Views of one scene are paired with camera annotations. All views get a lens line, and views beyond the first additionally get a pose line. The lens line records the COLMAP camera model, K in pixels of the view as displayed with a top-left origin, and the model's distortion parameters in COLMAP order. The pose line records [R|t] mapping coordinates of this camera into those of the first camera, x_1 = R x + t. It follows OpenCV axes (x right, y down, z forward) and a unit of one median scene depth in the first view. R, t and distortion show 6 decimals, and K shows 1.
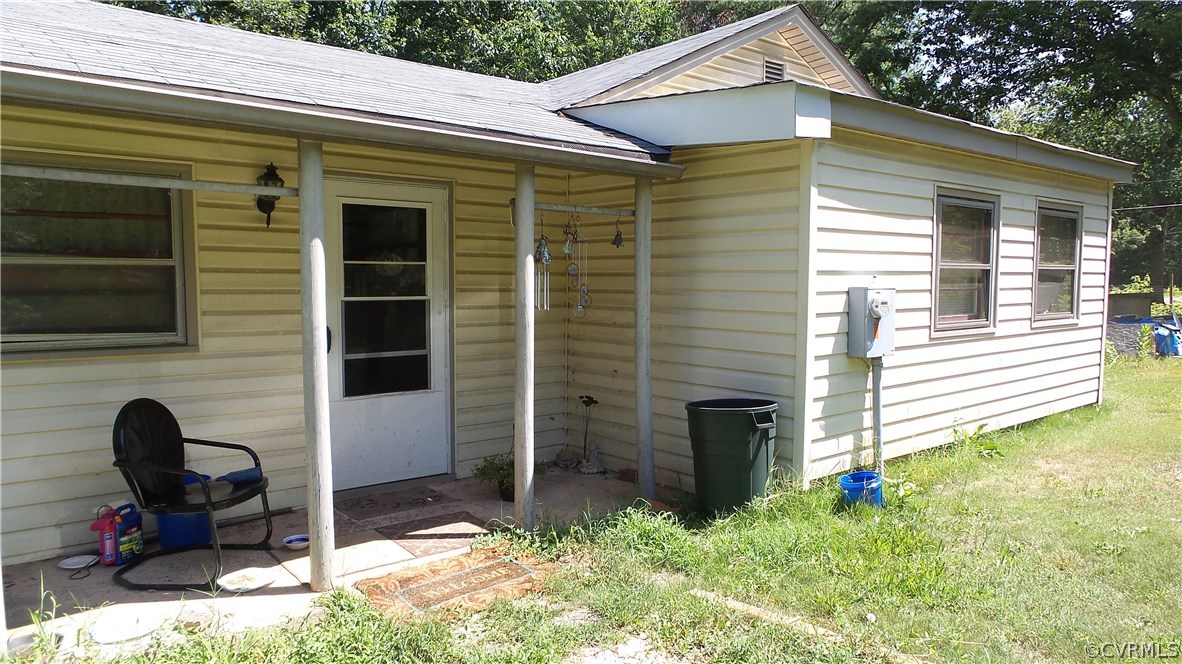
lens RADIAL K [[824.1, 0, 593.4], [0, 824.1, 330.9], [0, 0, 1]] dist [-0.009724, -0.000369]
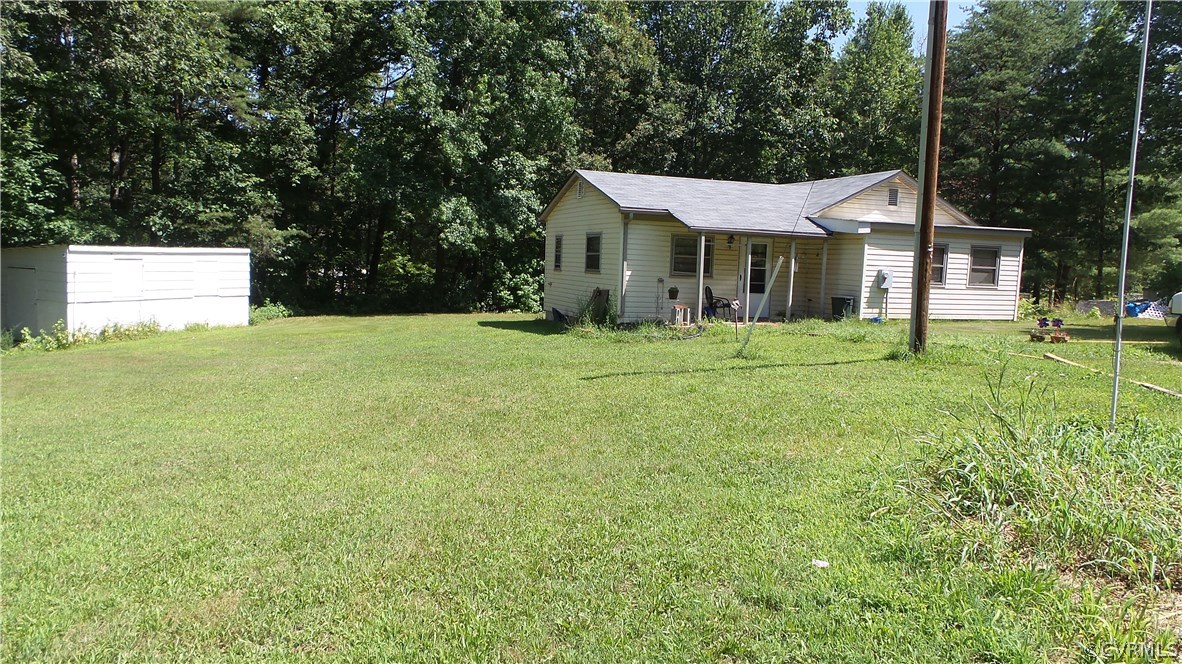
lens RADIAL K [[824.1, 0, 595.5], [0, 824.1, 333.7], [0, 0, 1]] dist [-0.009724, -0.000369]
pose [[0.940886, 0.066142, -0.332203, 0.363218], [-0.060093, 0.997787, 0.028460, 0.213777], [0.333351, -0.006815, 0.942778, -3.038343]]
